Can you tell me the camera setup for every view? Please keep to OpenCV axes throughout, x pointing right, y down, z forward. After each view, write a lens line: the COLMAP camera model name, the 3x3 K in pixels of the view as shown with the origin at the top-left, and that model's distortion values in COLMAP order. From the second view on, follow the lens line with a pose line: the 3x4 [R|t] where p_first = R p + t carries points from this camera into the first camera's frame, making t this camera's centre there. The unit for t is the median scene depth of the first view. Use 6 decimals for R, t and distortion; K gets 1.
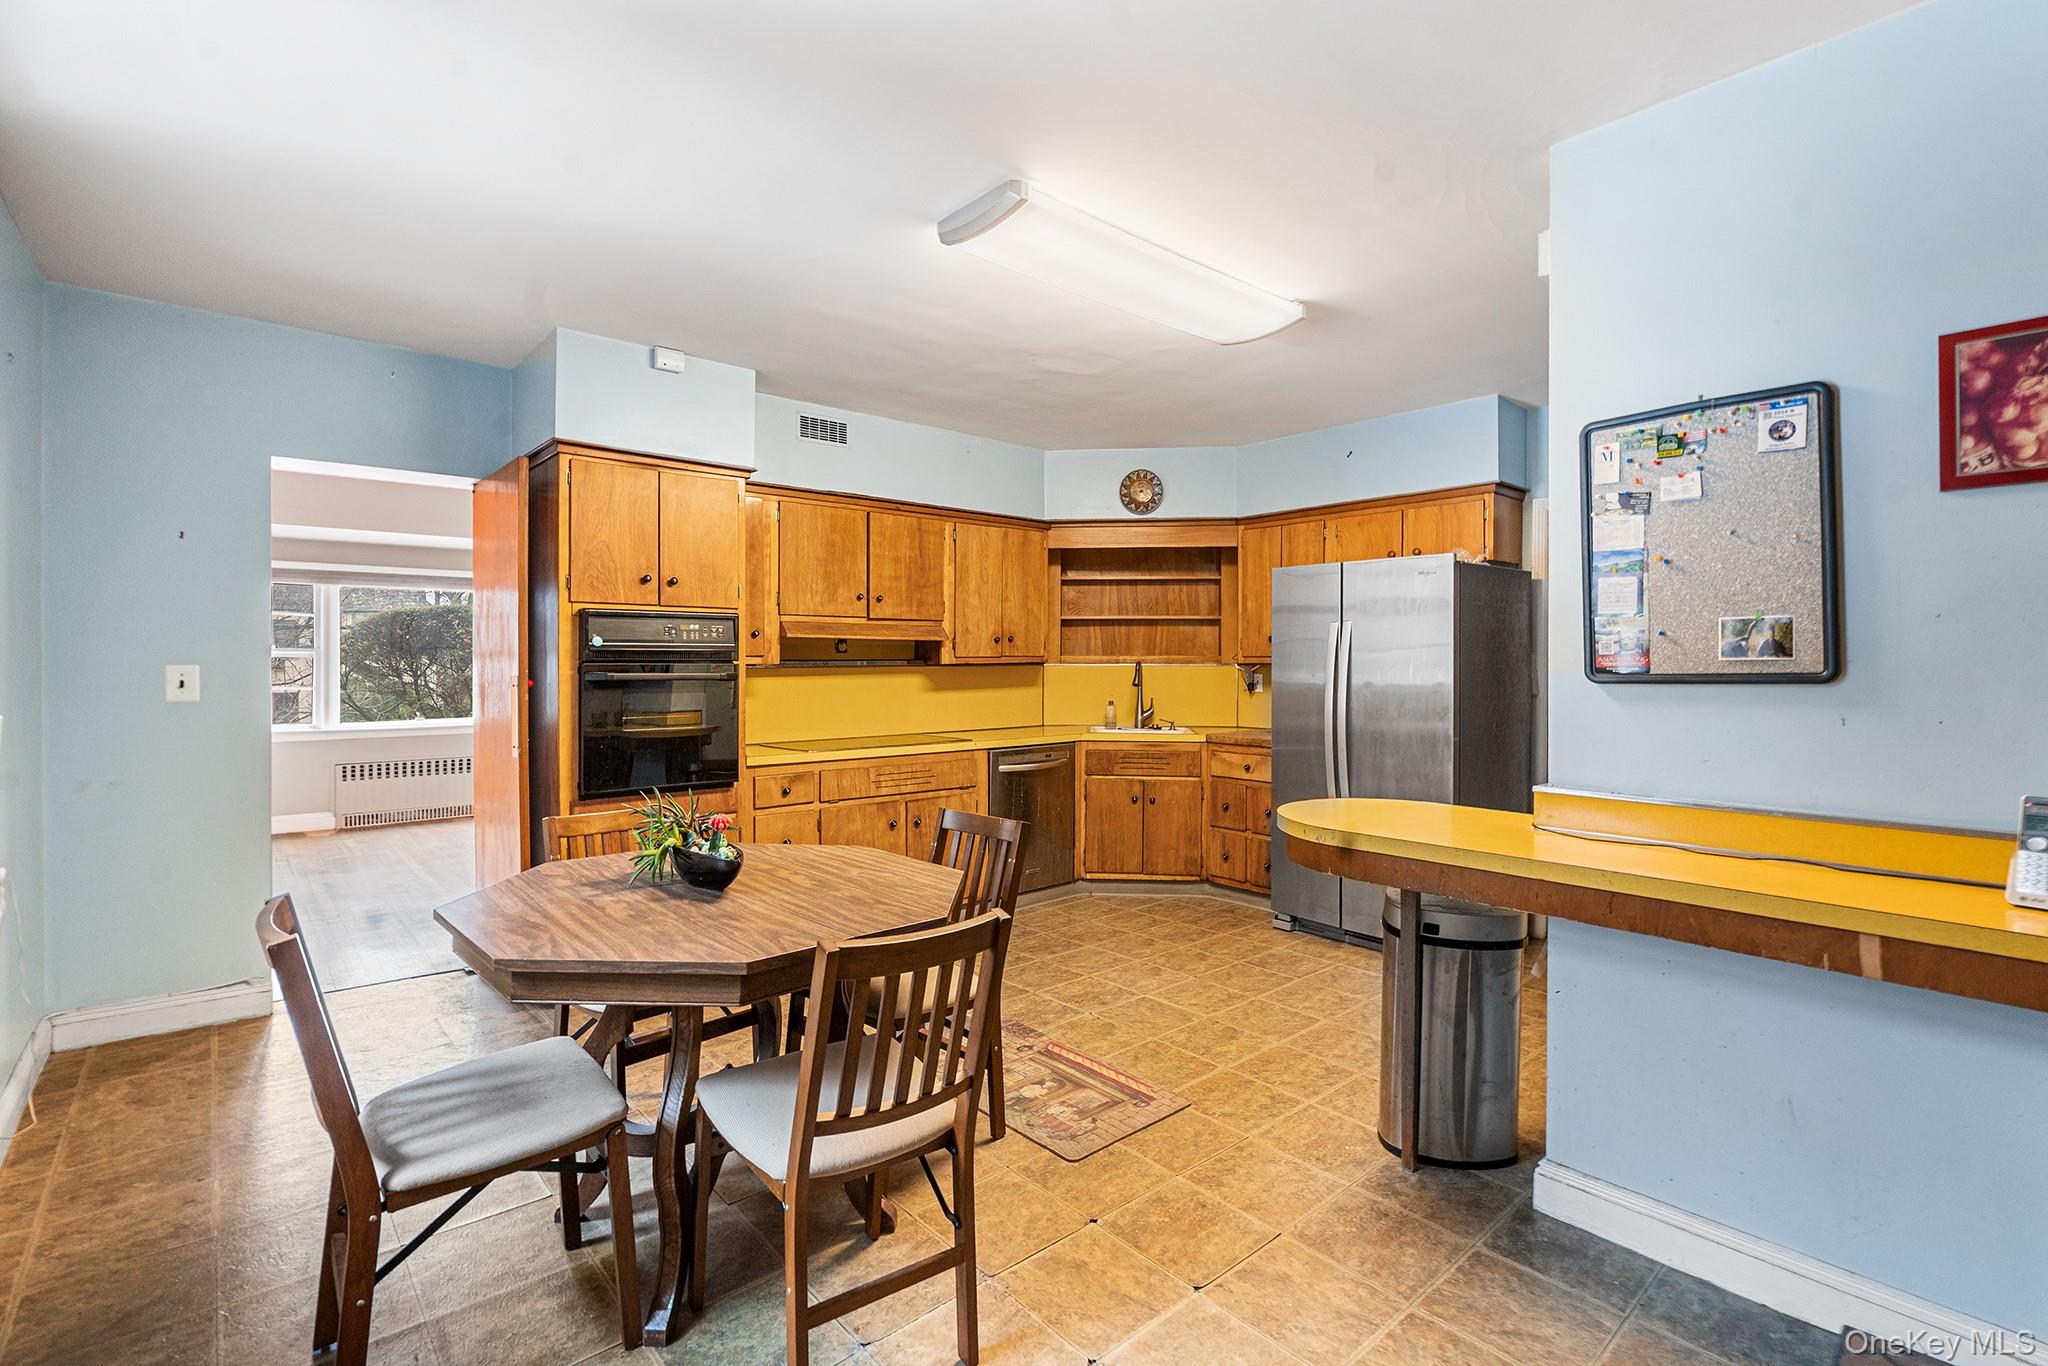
lens RADIAL K [[940.4, 0, 1021.8], [0, 940.4, 669.2], [0, 0, 1]] dist [0.000698, 0.000100]
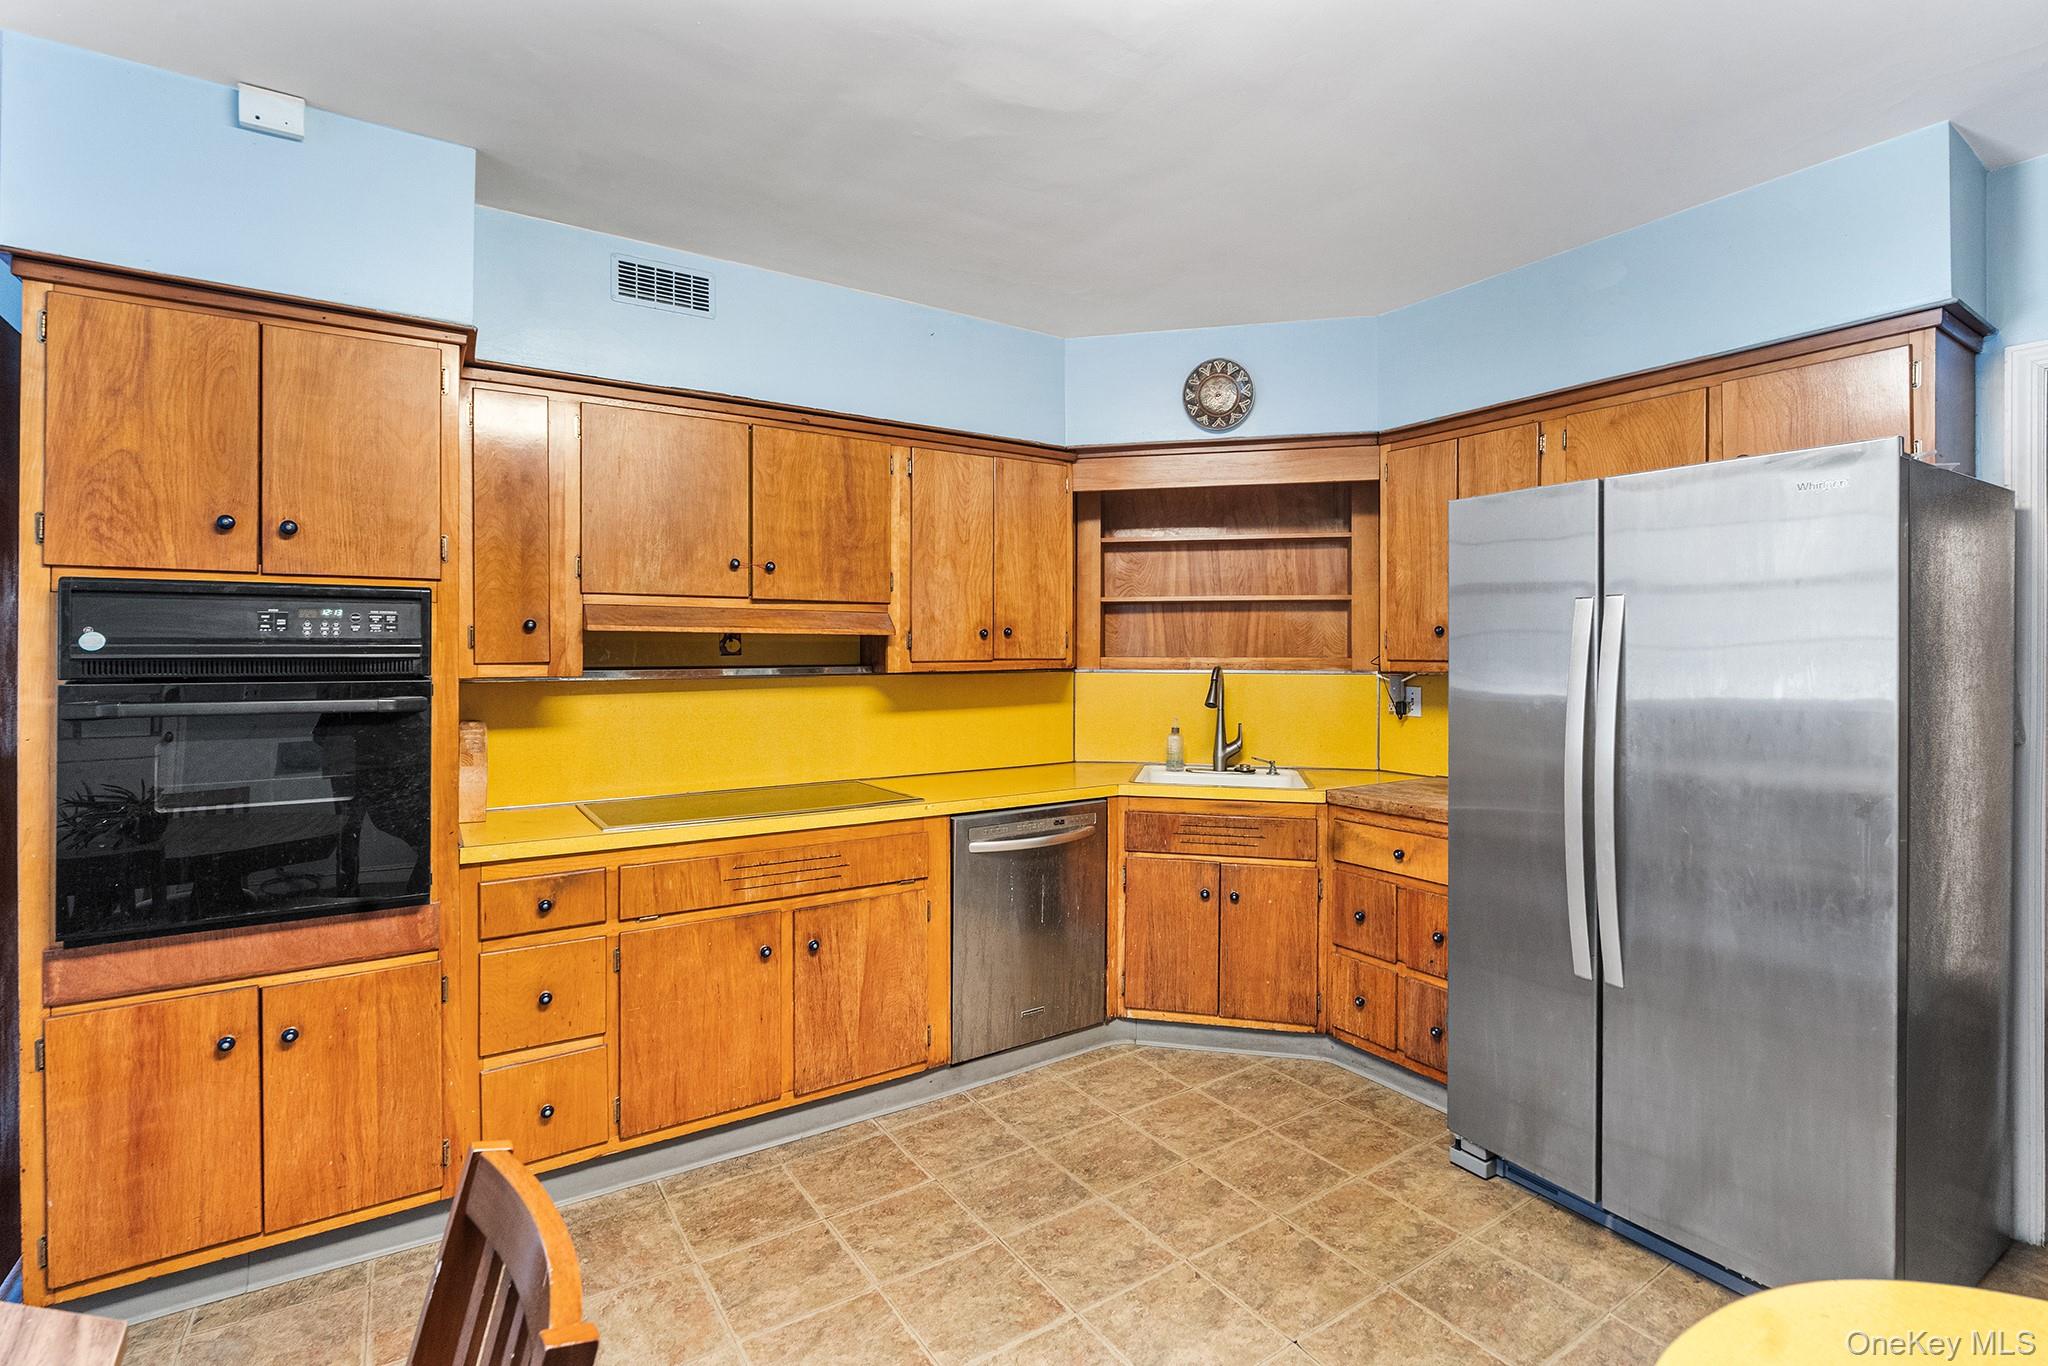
lens RADIAL K [[931.7, 0, 1018.2], [0, 931.7, 654.8], [0, 0, 1]] dist [-0.003620, 0.000375]
pose [[0.990870, 0.000292, -0.134817, 0.083335], [-0.001118, 0.999981, -0.006051, -0.013667], [0.134813, 0.006146, 0.990852, 0.392400]]
